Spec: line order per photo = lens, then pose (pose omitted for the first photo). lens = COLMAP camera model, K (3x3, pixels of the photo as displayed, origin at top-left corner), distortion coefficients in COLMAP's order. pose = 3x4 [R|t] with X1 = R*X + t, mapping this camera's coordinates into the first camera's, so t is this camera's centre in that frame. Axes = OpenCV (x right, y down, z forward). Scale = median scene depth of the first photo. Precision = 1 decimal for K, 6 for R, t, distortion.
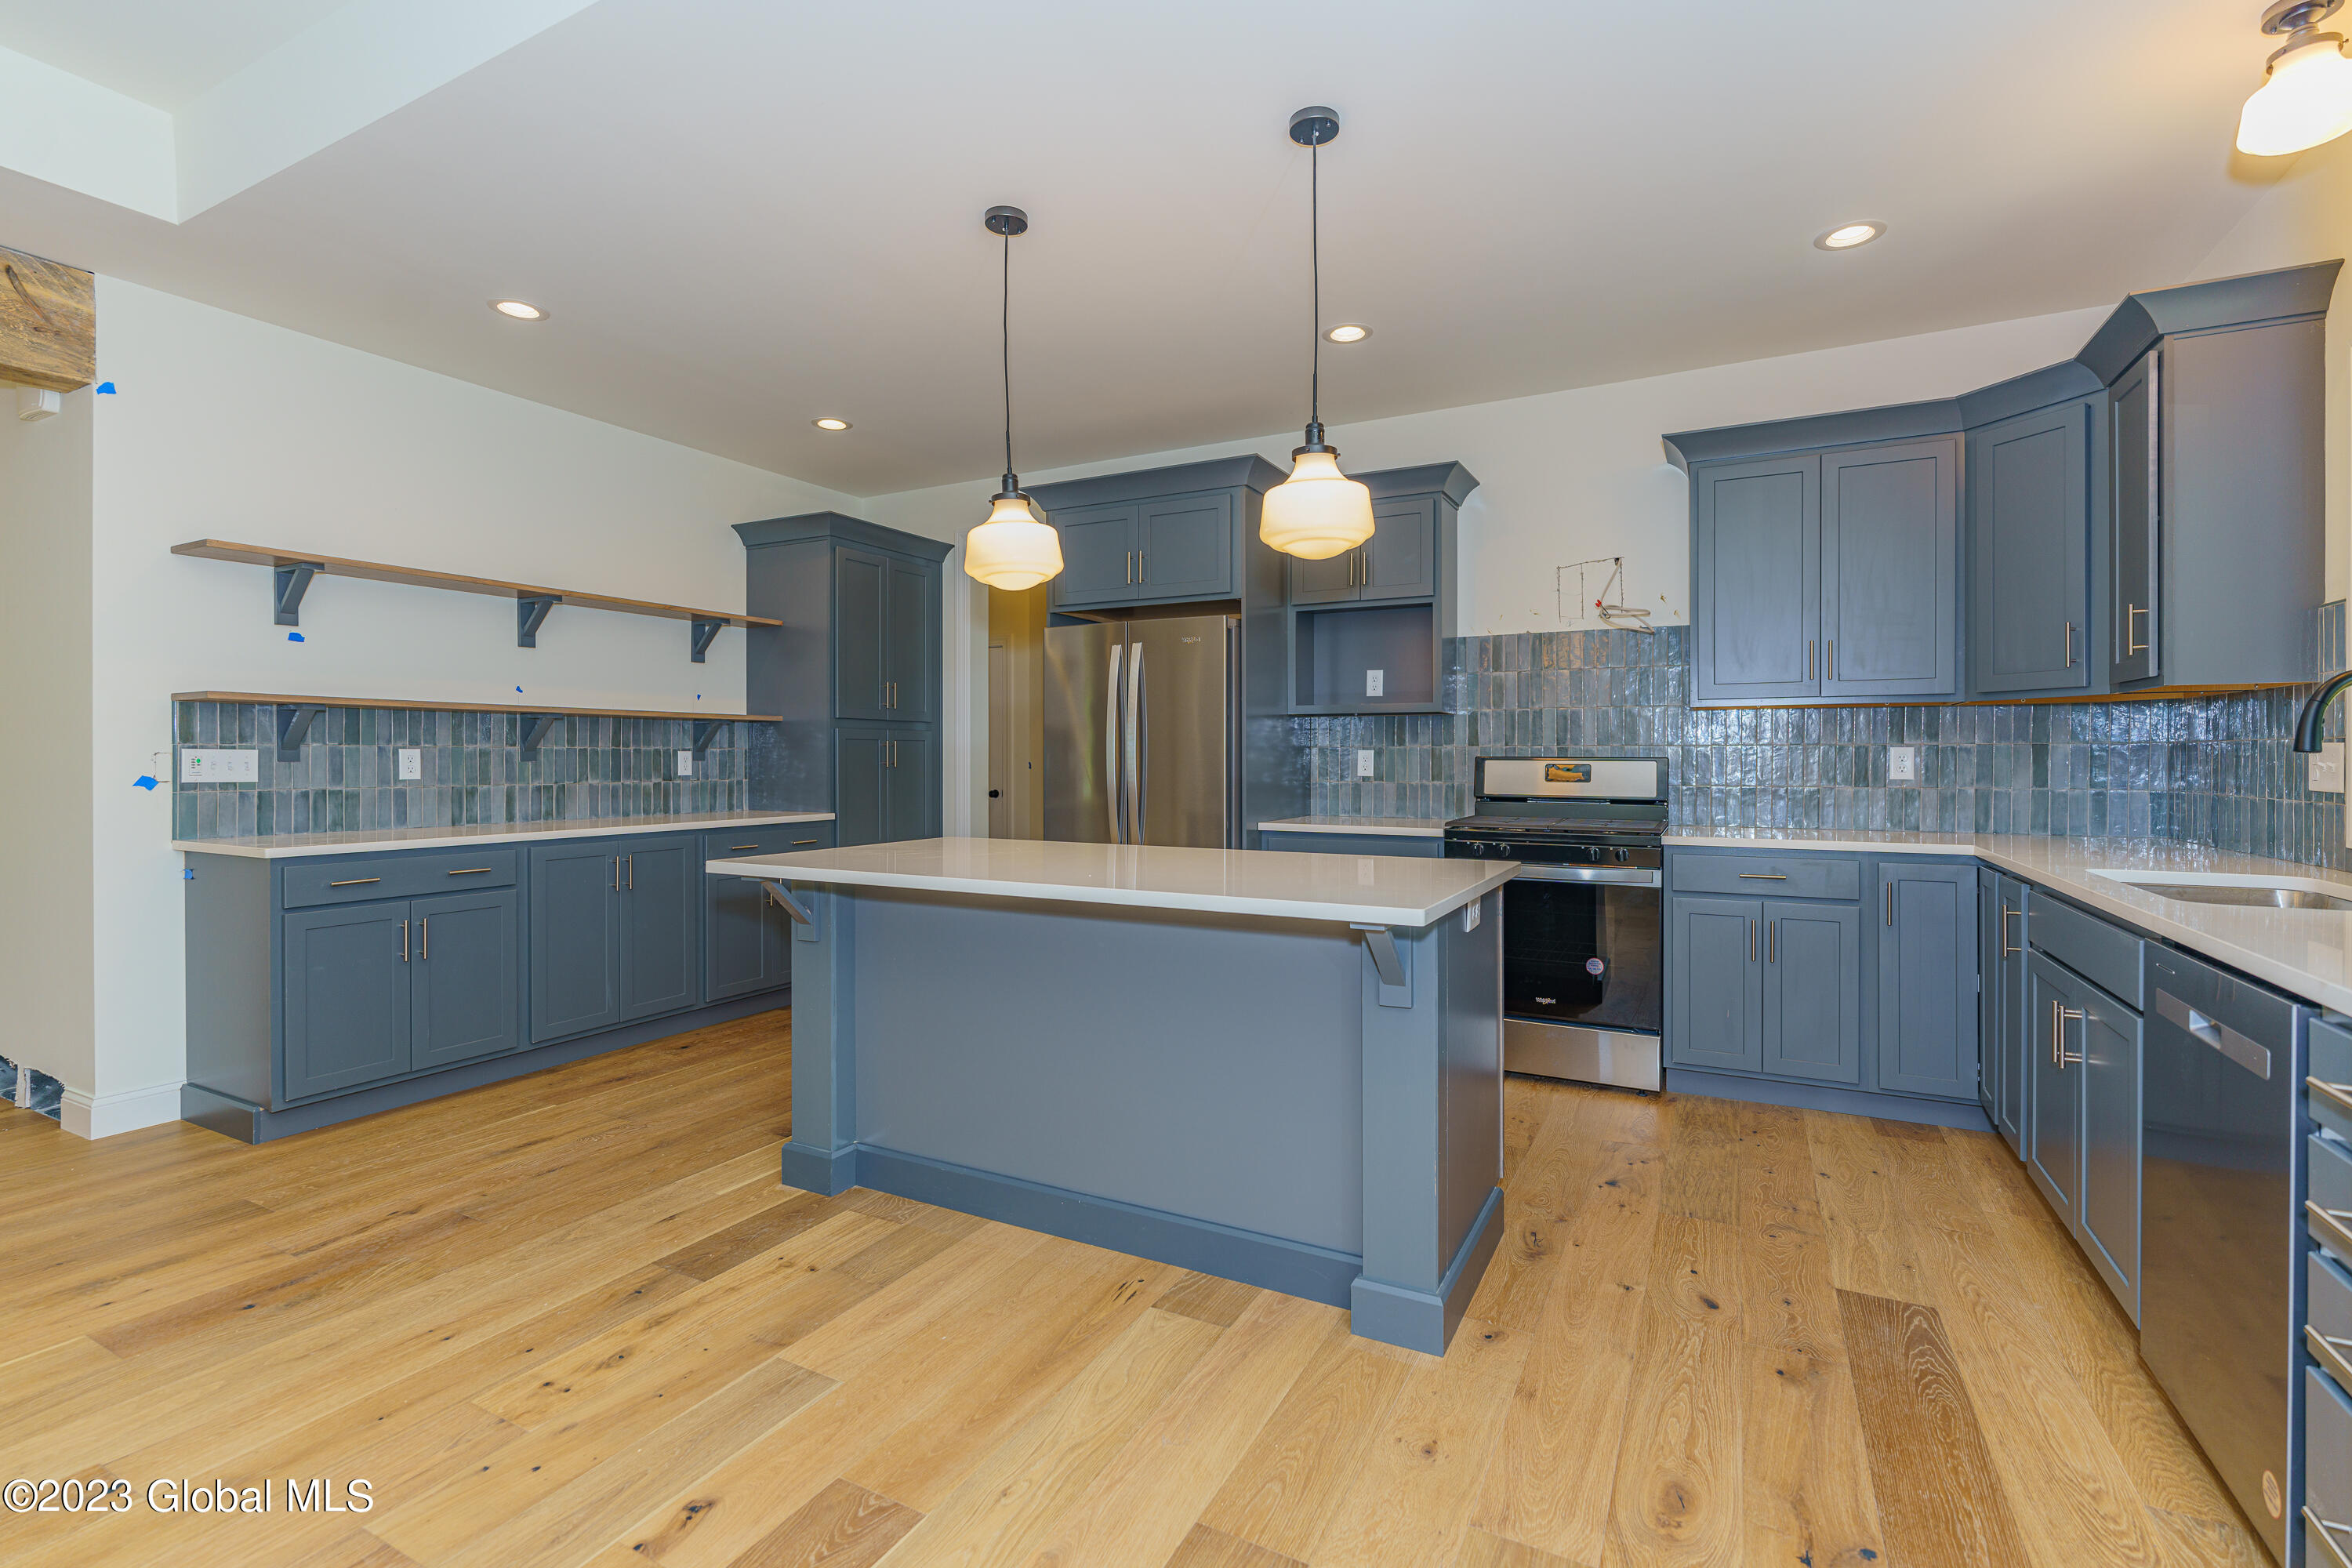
lens RADIAL K [[1058.5, 0, 1172.9], [0, 1058.5, 777.6], [0, 0, 1]] dist [-0.001486, -0.000439]
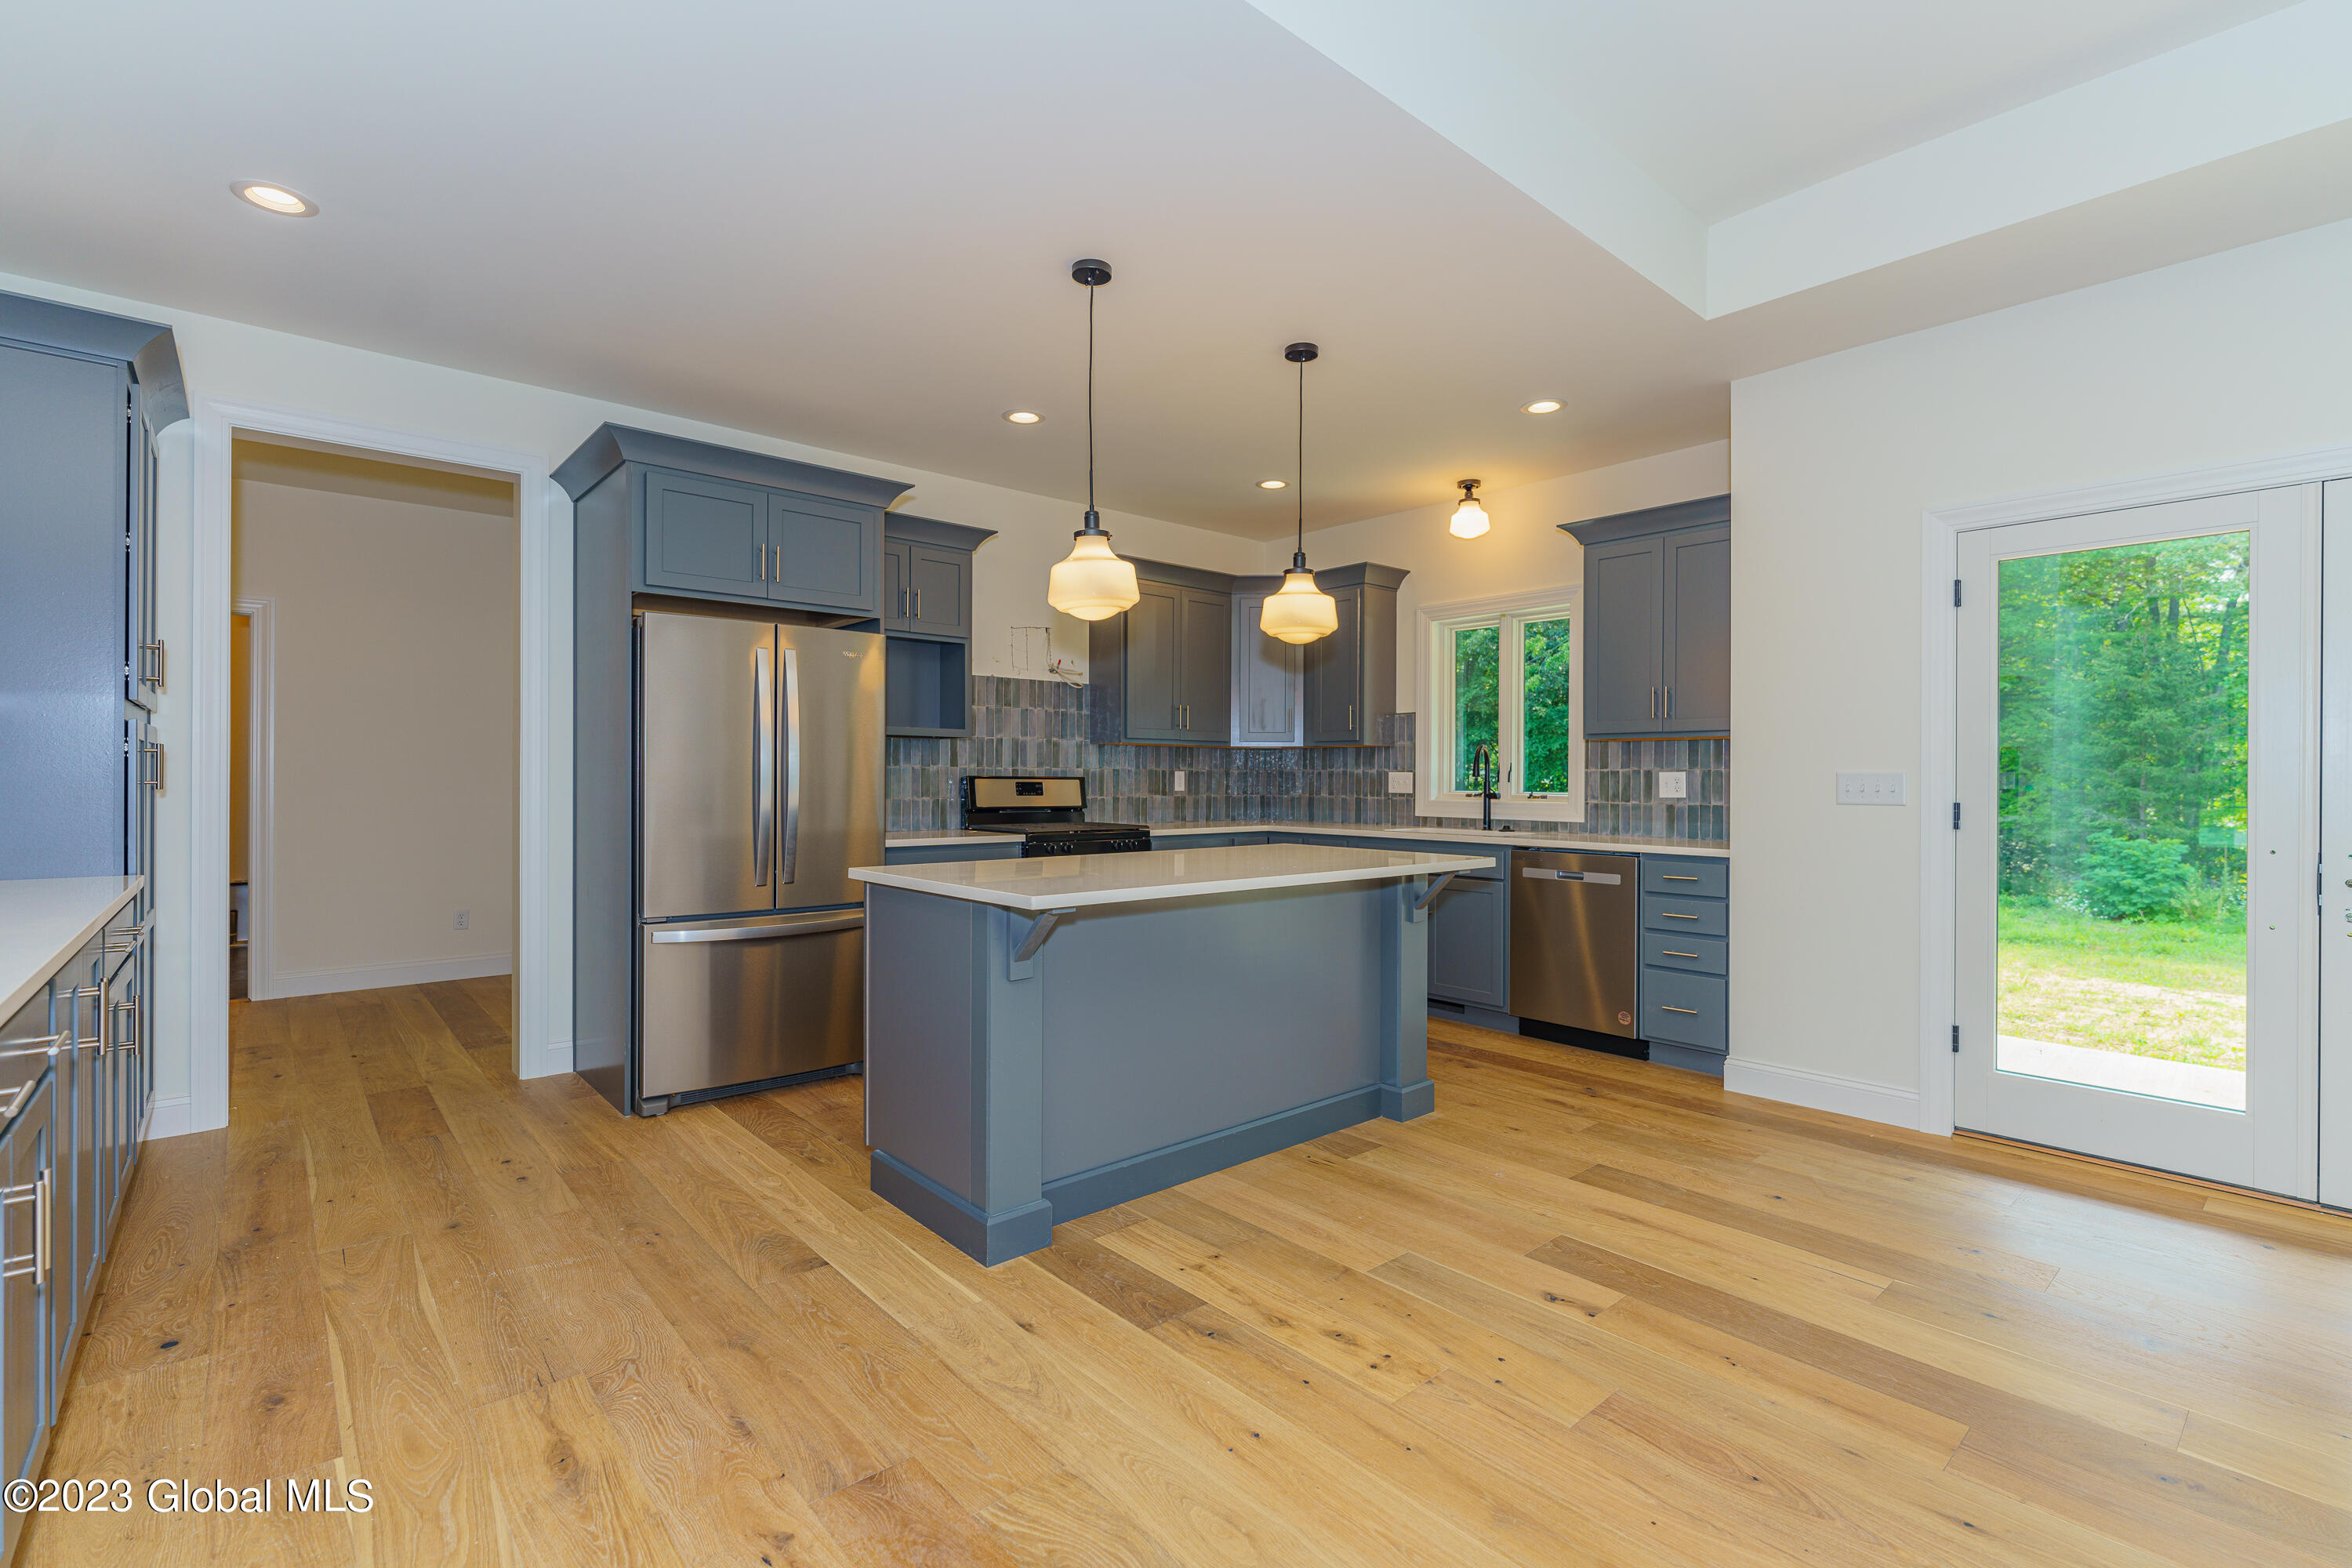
lens RADIAL K [[1053.7, 0, 1170.5], [0, 1053.7, 778.7], [0, 0, 1]] dist [-0.001117, -0.000030]
pose [[0.360350, 0.000384, 0.932817, -0.954822], [0.013177, 0.999898, -0.005502, -0.009061], [-0.932724, 0.014274, 0.360308, 0.461173]]
